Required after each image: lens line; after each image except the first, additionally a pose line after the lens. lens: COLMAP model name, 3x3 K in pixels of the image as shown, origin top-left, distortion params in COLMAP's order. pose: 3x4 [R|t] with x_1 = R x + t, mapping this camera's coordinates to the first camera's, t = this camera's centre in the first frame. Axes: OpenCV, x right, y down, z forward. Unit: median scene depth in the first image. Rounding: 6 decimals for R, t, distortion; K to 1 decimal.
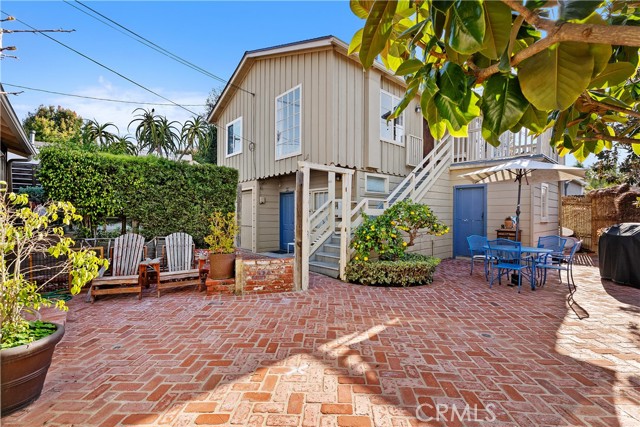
lens RADIAL K [[289.6, 0, 320.0], [0, 289.6, 213.5], [0, 0, 1]] dist [0.000018, 0.000528]
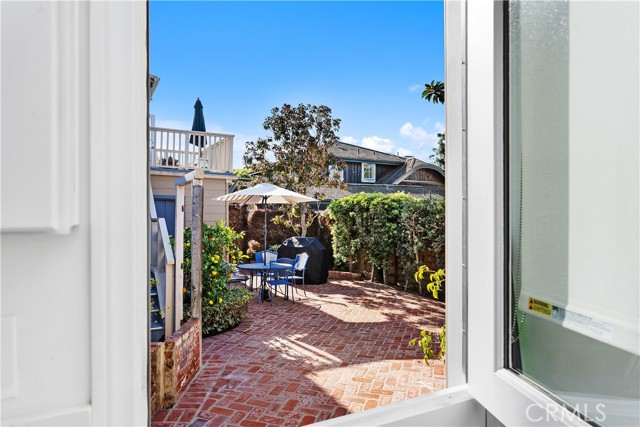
lens RADIAL K [[418.9, 0, 320.0], [0, 418.9, 213.5], [0, 0, 1]] dist [-0.000430, -0.000018]
pose [[0.257132, 0.006166, 0.966357, -1.147261], [0.001229, 0.999977, -0.006707, -0.090522], [-0.966376, 0.002912, 0.257118, 0.611631]]
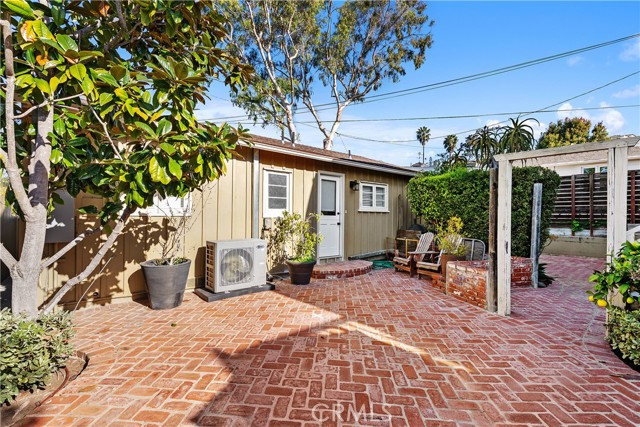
lens RADIAL K [[289.6, 0, 320.0], [0, 289.6, 213.5], [0, 0, 1]] dist [0.000018, 0.000528]
pose [[-0.030779, -0.017011, -0.999381, 0.957612], [-0.002155, 0.999854, -0.016953, 0.002378], [0.999524, 0.001631, -0.030812, 0.664894]]
